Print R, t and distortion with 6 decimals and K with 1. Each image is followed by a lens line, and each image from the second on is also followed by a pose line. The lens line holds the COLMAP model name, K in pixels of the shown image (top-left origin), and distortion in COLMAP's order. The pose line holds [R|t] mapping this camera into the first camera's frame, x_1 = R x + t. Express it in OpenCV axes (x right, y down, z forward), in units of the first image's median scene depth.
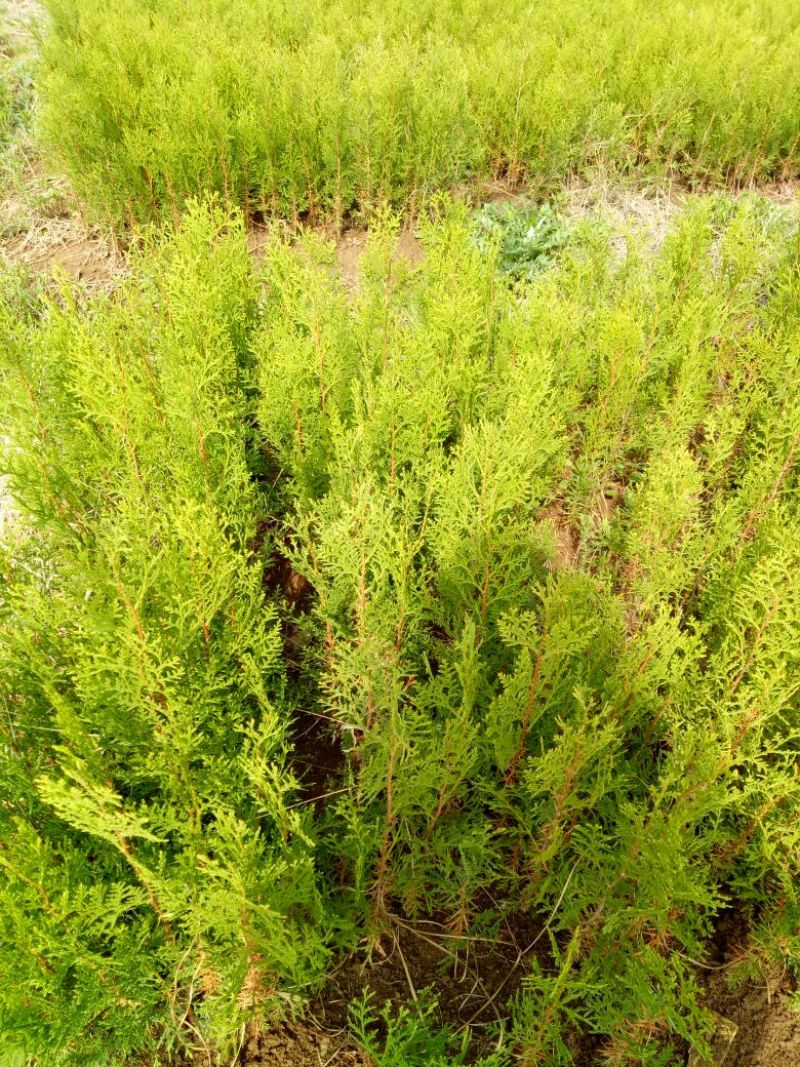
lens RADIAL K [[783.4, 0, 400.0], [0, 783.4, 533.5], [0, 0, 1]] dist [0.005250, -0.011674]
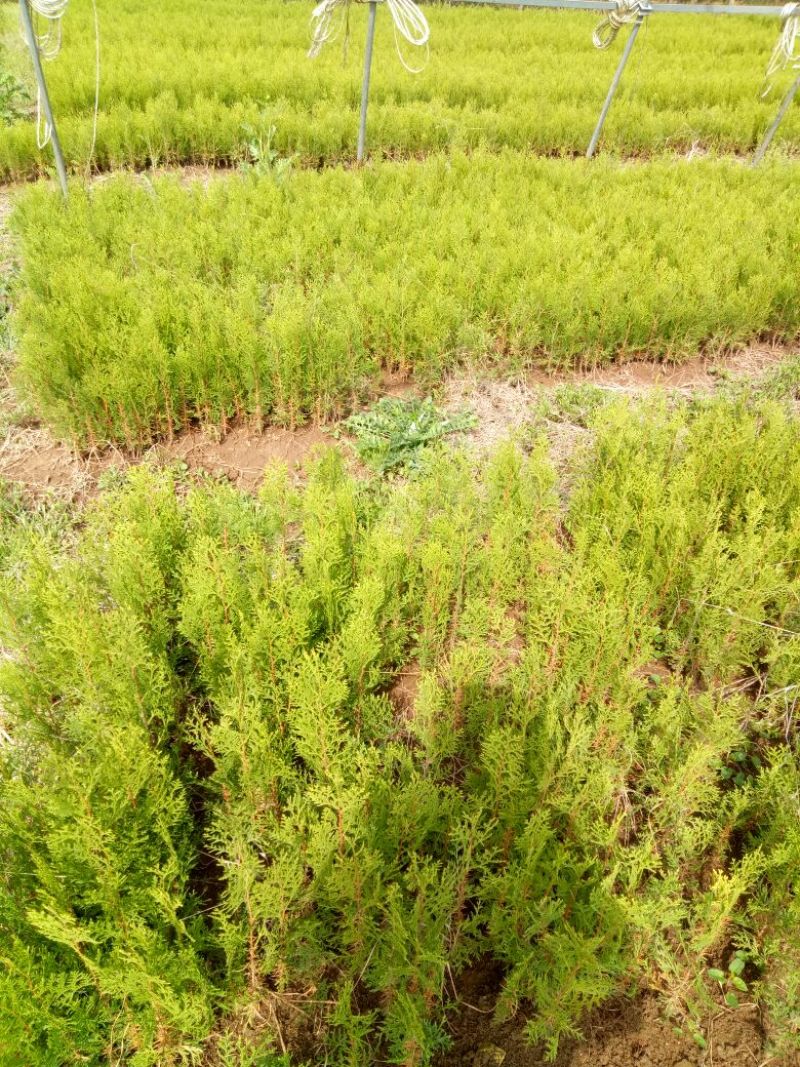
lens RADIAL K [[778.3, 0, 404.5], [0, 778.3, 531.9], [0, 0, 1]] dist [0.005463, -0.000744]
pose [[0.998127, -0.039517, 0.046693, 0.257020], [0.044319, 0.993300, -0.106733, -0.236283], [-0.042162, 0.108602, 0.993191, -0.666569]]
